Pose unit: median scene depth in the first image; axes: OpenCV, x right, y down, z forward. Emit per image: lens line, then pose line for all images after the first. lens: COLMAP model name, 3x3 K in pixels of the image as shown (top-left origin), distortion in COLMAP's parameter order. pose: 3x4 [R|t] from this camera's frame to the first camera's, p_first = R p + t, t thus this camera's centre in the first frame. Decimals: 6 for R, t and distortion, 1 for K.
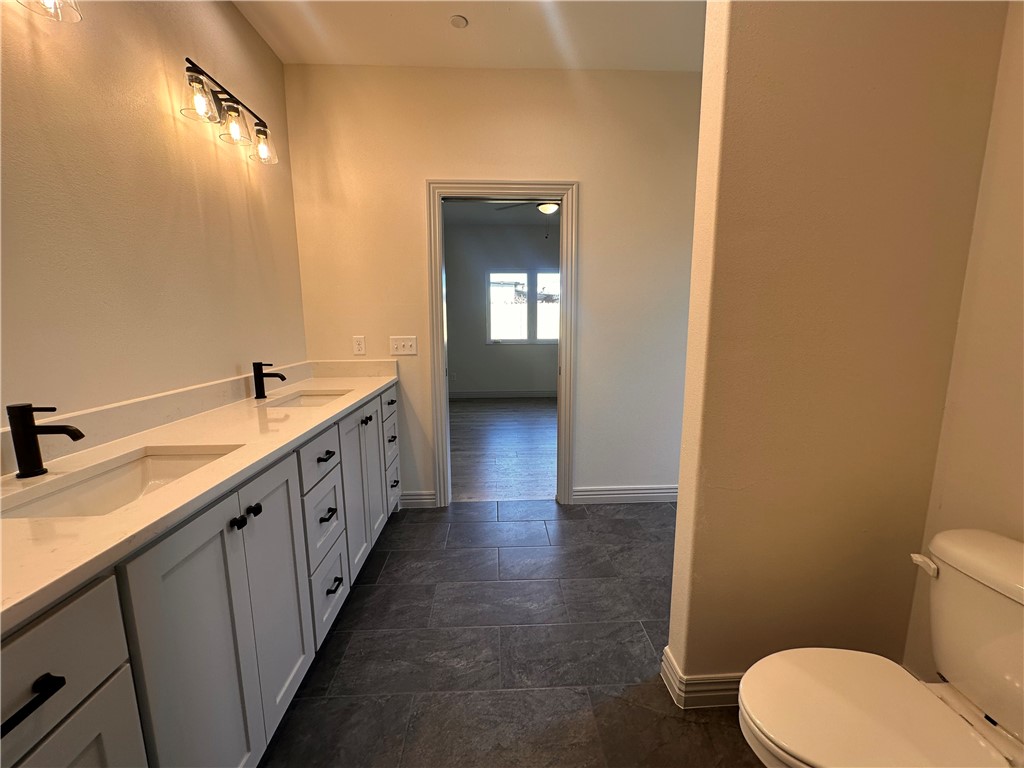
lens RADIAL K [[410.0, 0, 512.0], [0, 410.0, 384.0], [0, 0, 1]] dist [-0.000629, 0.000391]
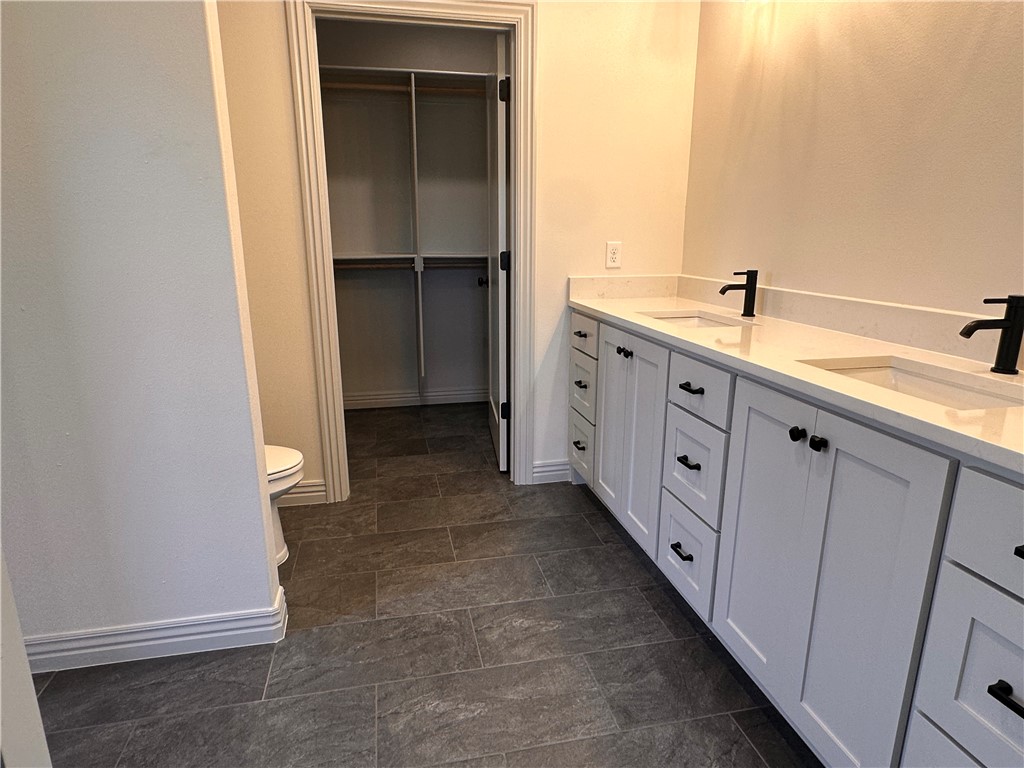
lens RADIAL K [[607.2, 0, 511.5], [0, 607.2, 387.8], [0, 0, 1]] dist [0.000949, 0.000464]
pose [[-0.985900, 0.046870, -0.160637, 0.068691], [-0.020121, 0.919802, 0.391867, -0.256663], [0.166121, 0.389574, -0.905890, 1.872575]]
